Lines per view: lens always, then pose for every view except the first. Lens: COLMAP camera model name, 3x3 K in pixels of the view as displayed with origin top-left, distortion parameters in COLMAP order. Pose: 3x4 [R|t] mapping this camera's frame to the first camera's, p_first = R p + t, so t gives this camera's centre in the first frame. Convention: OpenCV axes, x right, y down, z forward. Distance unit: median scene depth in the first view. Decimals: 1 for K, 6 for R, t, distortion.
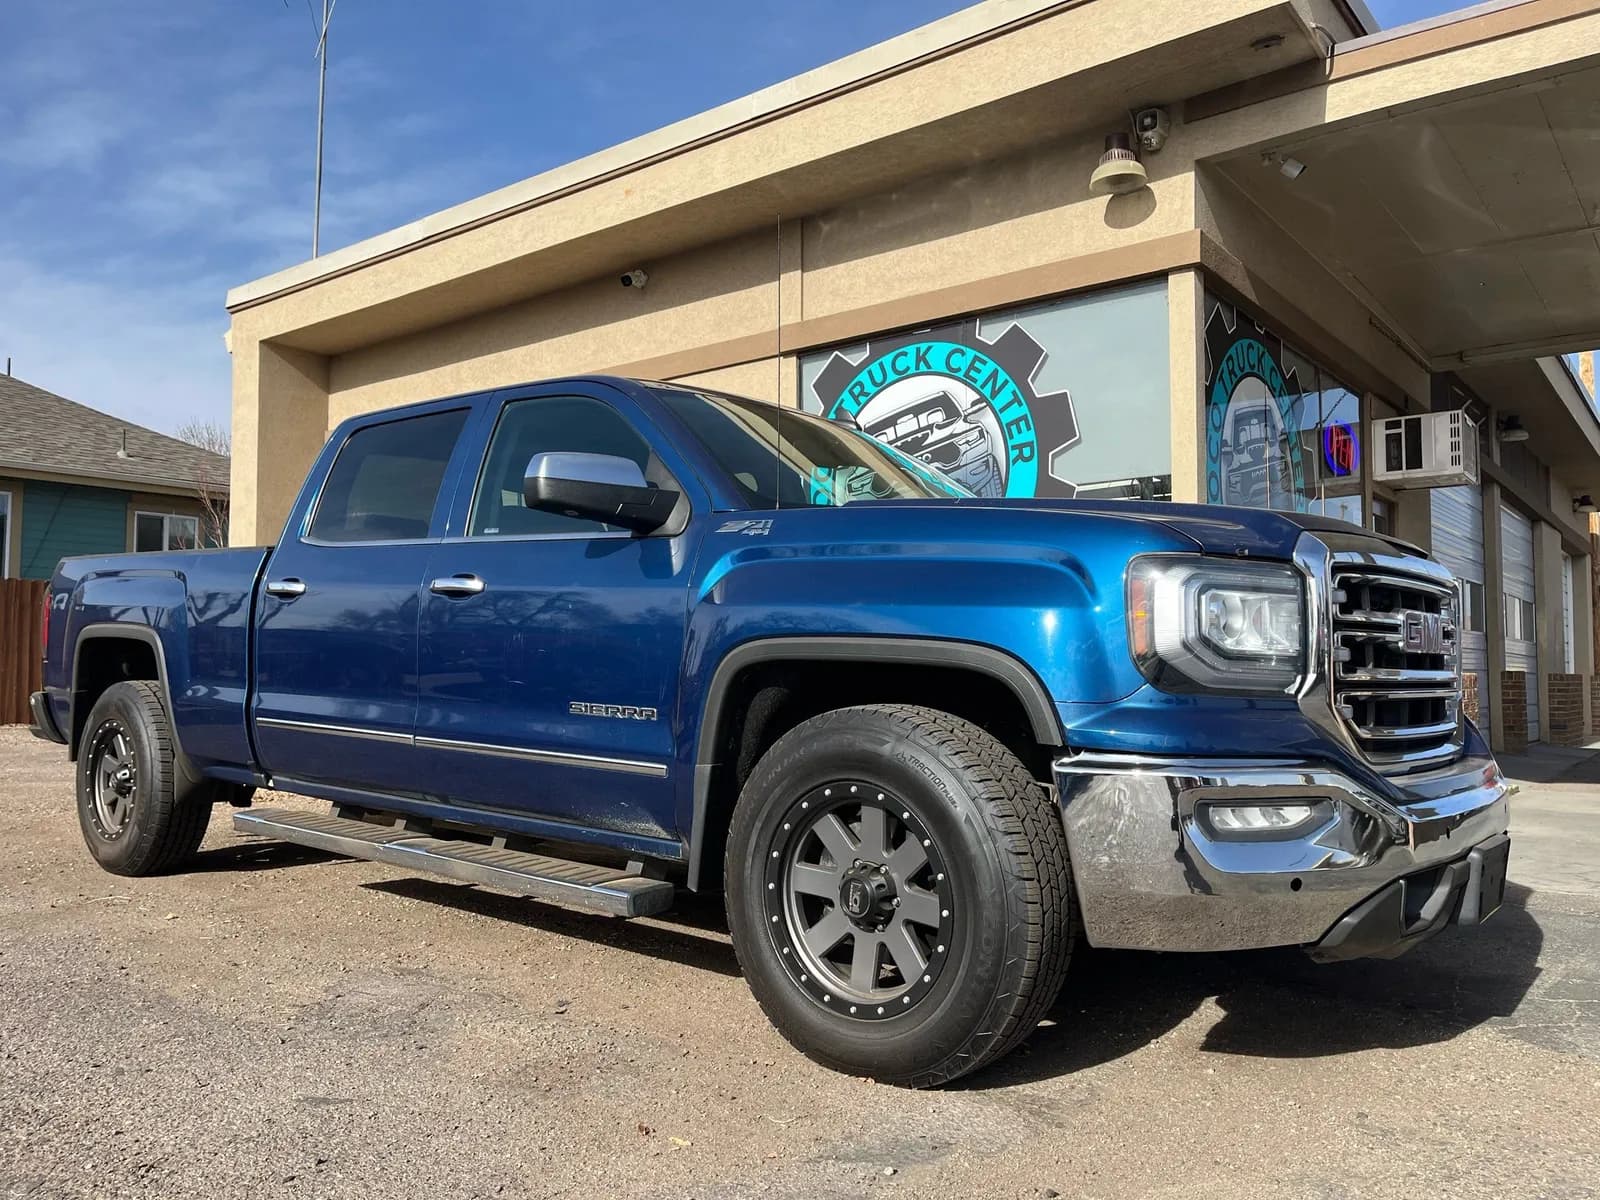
lens RADIAL K [[1207.3, 0, 799.4], [0, 1207.3, 611.6], [0, 0, 1]] dist [0.039831, -0.060783]
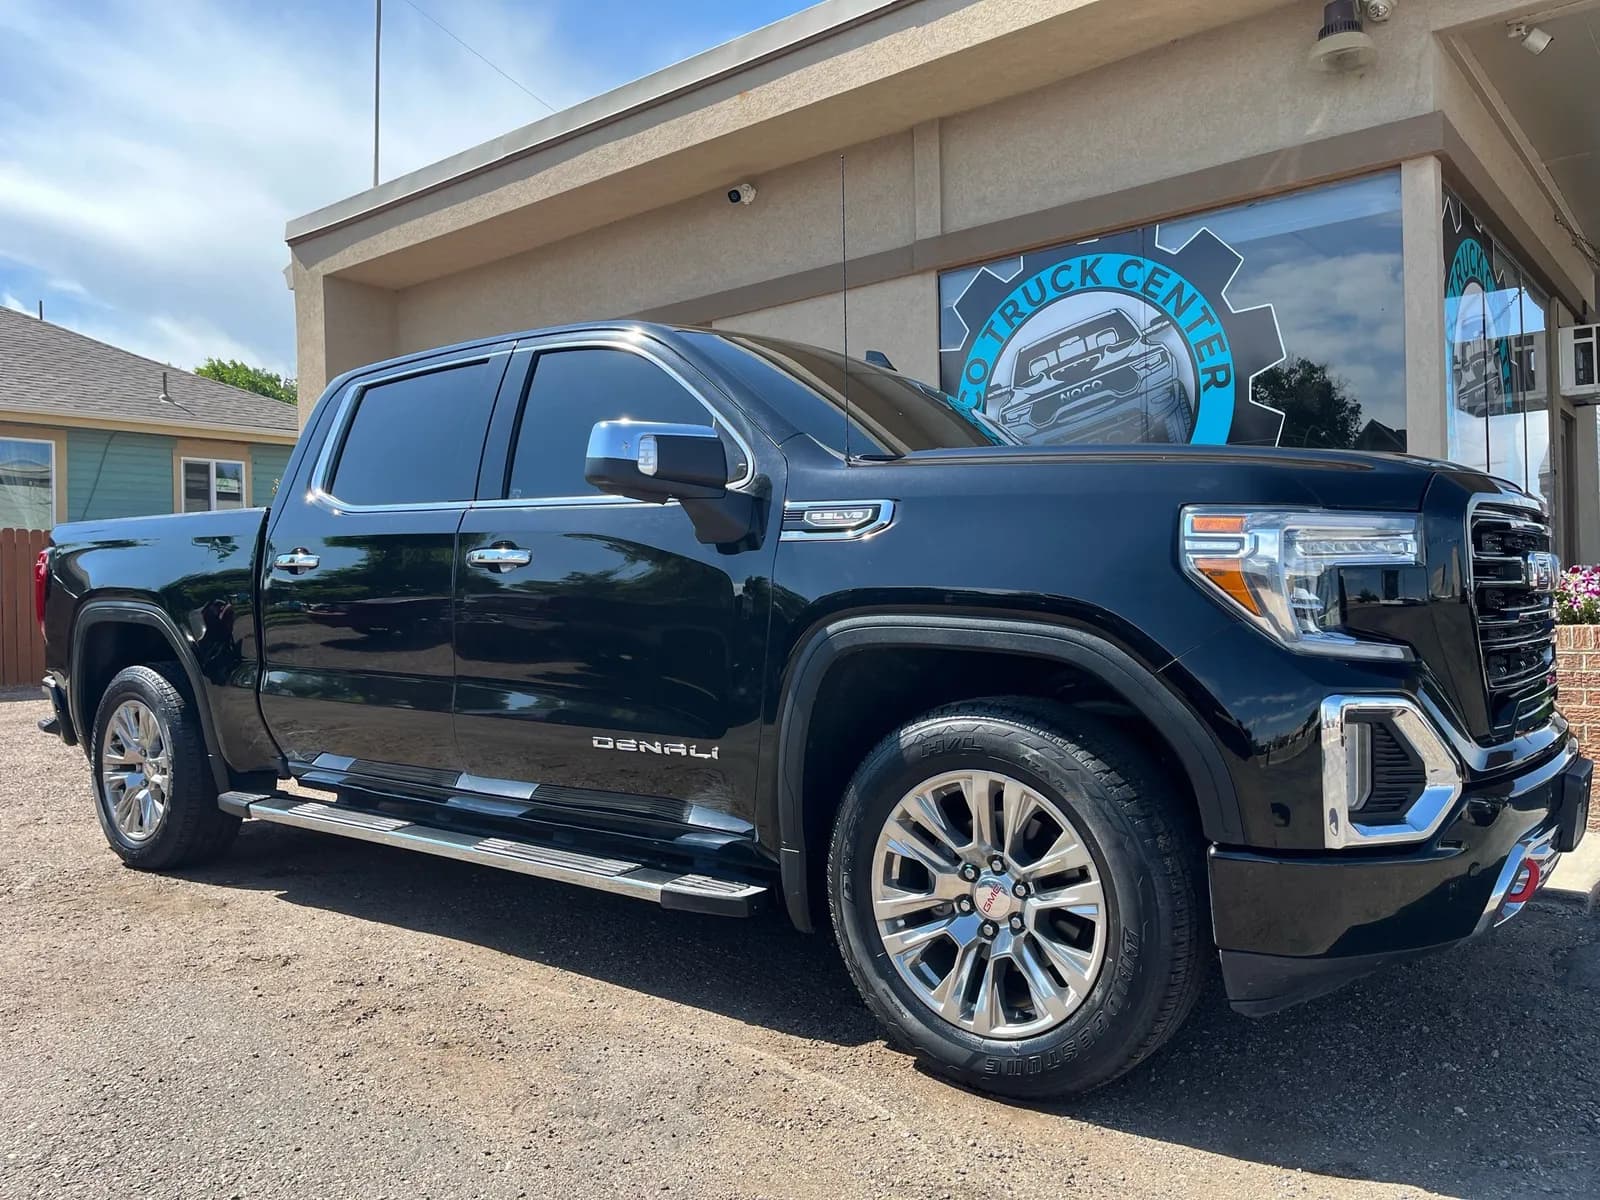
lens RADIAL K [[1207.3, 0, 798.5], [0, 1207.3, 590.6], [0, 0, 1]] dist [0.039831, -0.060783]
pose [[0.999499, -0.023091, -0.021635, -0.097311], [0.024037, 0.998718, 0.044543, -0.021058], [0.020579, -0.045040, 0.998773, 0.098043]]
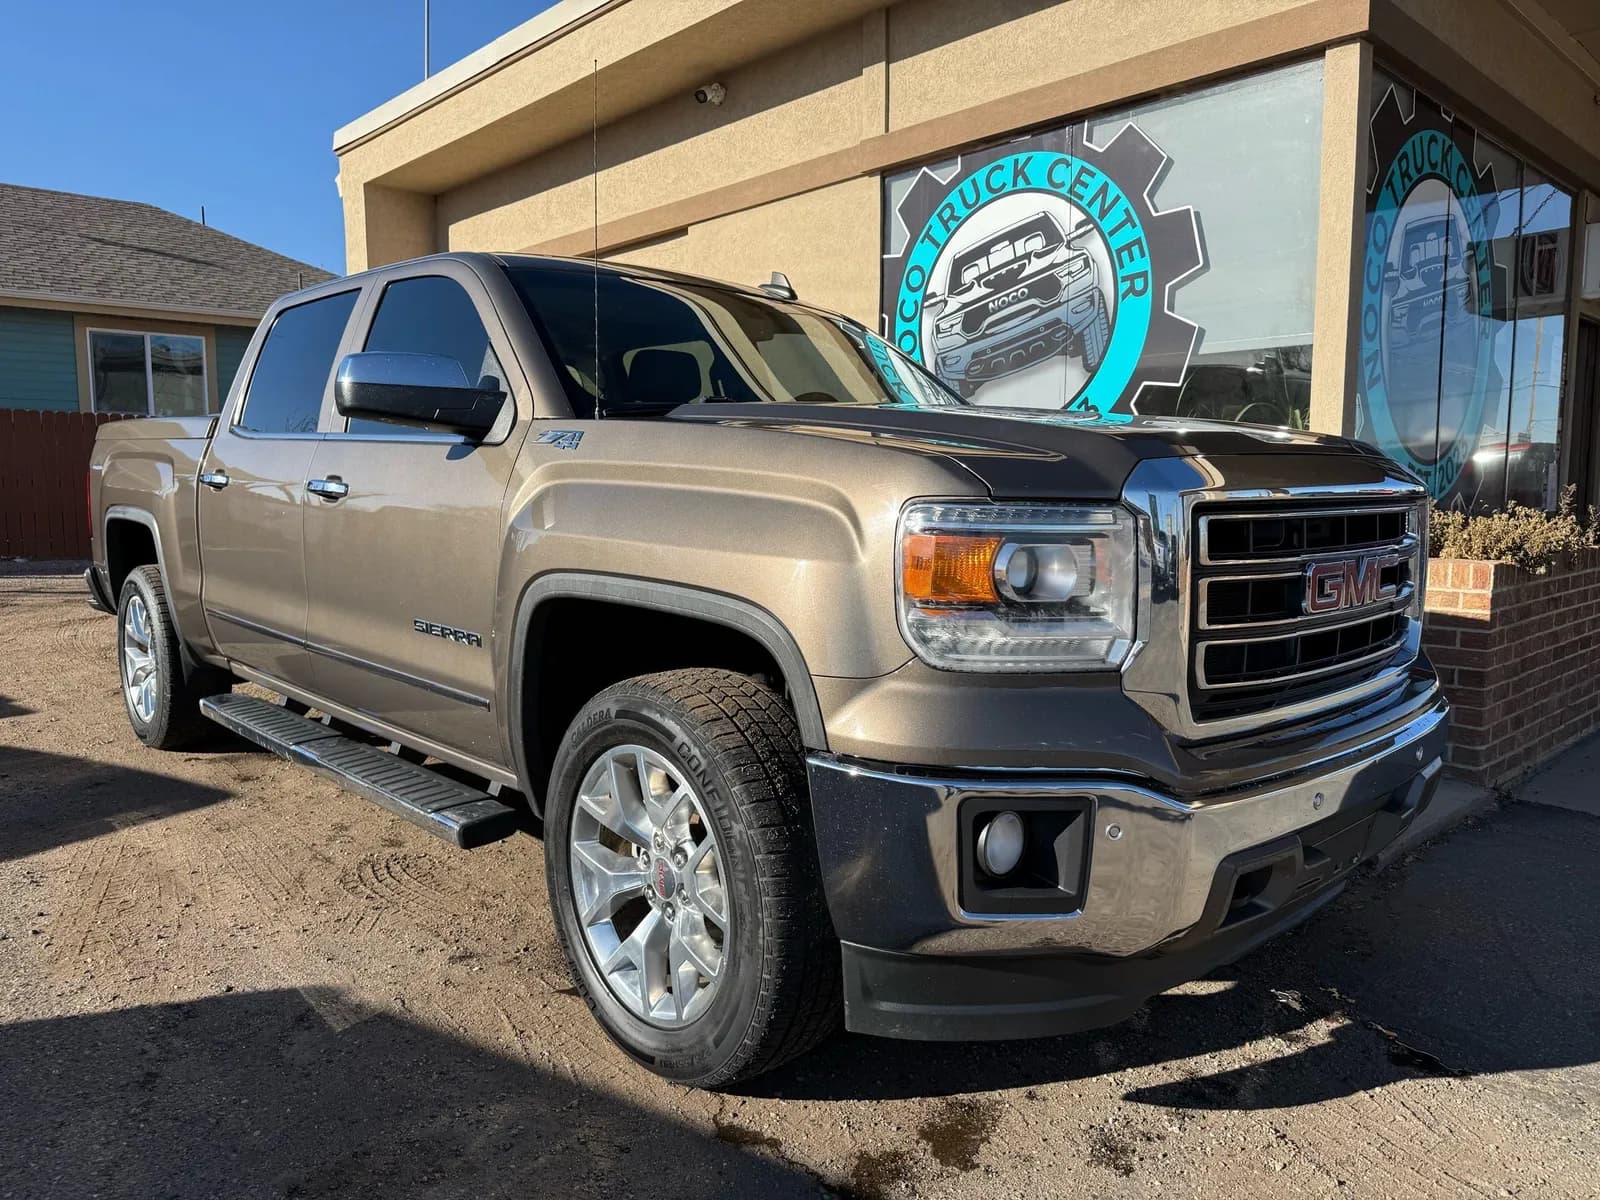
lens RADIAL K [[1122.0, 0, 802.5], [0, 1122.0, 596.8], [0, 0, 1]] dist [0.024100, -0.035857]
pose [[0.989427, 0.008839, -0.144763, 0.067235], [0.013175, 0.988535, 0.150413, -0.035788], [0.144433, -0.150730, 0.977967, 0.160466]]
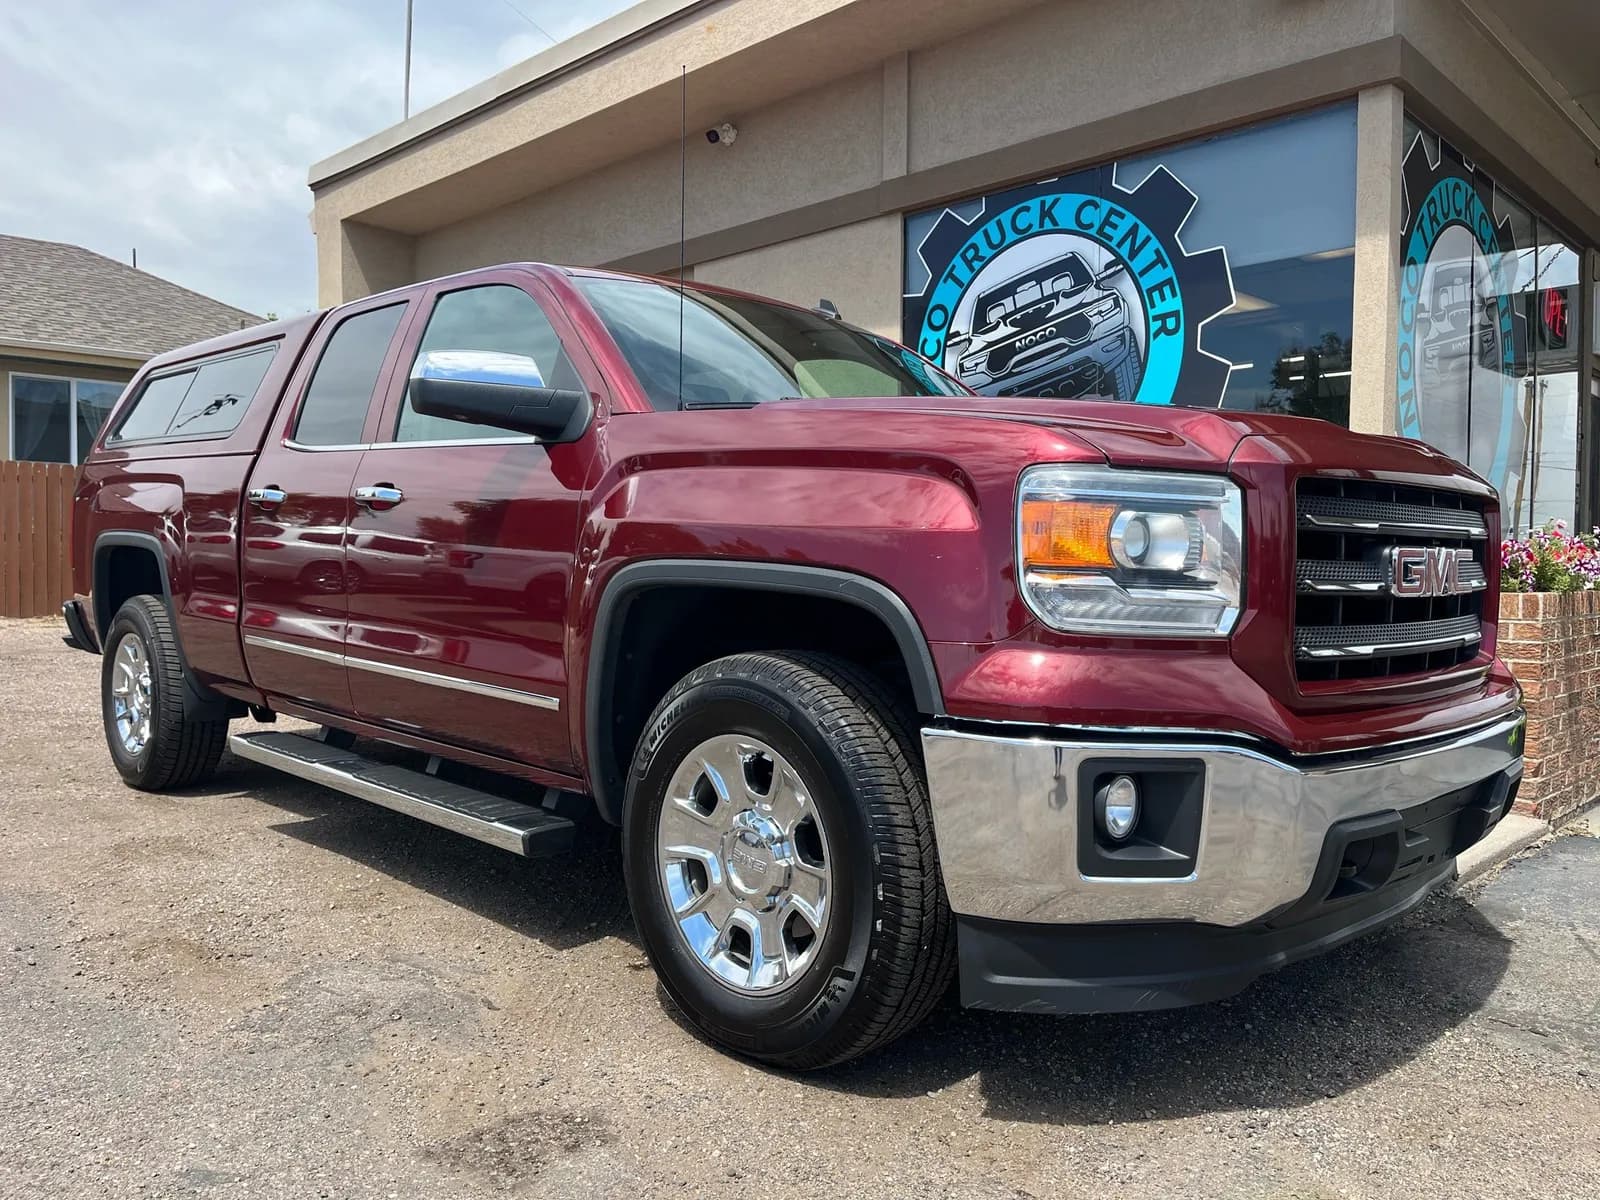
lens RADIAL K [[1207.3, 0, 798.0], [0, 1207.3, 602.5], [0, 0, 1]] dist [0.039831, -0.060783]
pose [[0.994110, 0.009408, -0.107966, 0.021944], [-0.000178, 0.996366, 0.085179, -0.010106], [0.108375, -0.084658, 0.990499, 0.116470]]
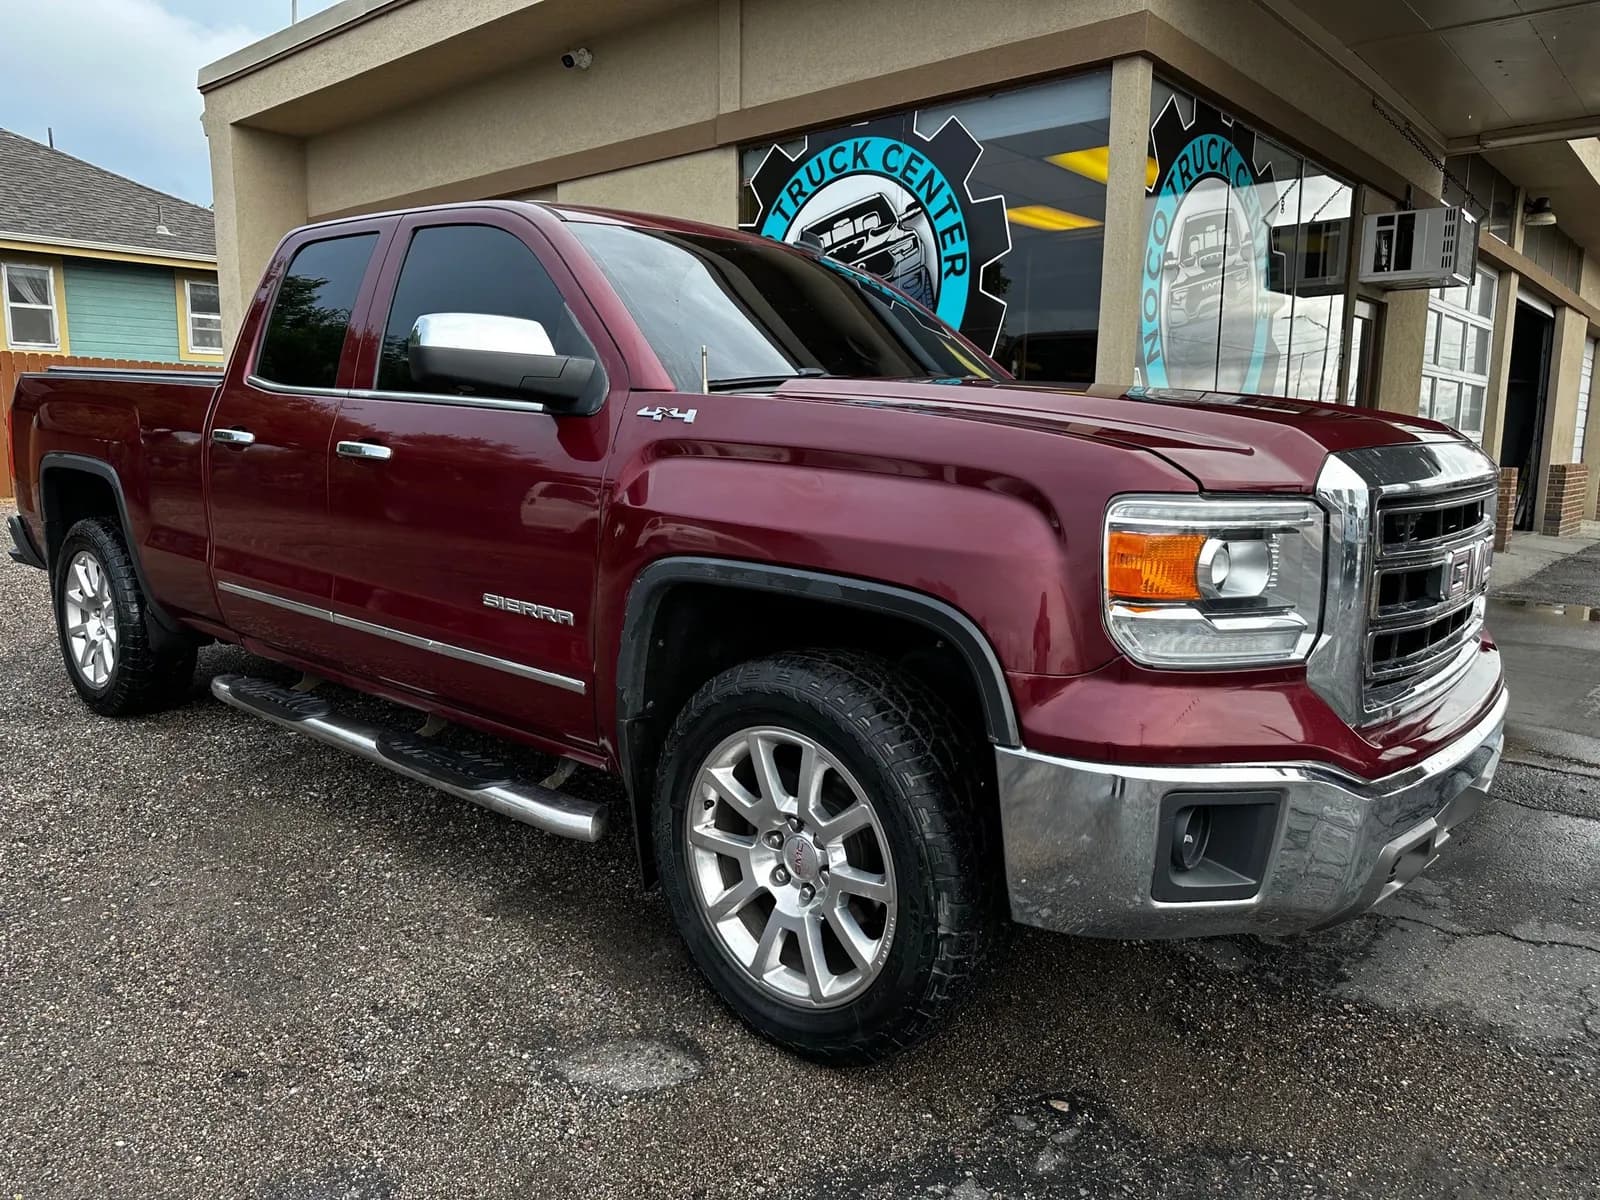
lens RADIAL K [[1122.0, 0, 797.5], [0, 1122.0, 609.9], [0, 0, 1]] dist [0.024100, -0.035857]
pose [[0.998552, 0.017383, -0.050909, 0.103968], [-0.006345, 0.977805, 0.209421, -0.047994], [0.053419, -0.208795, 0.976499, 0.077265]]
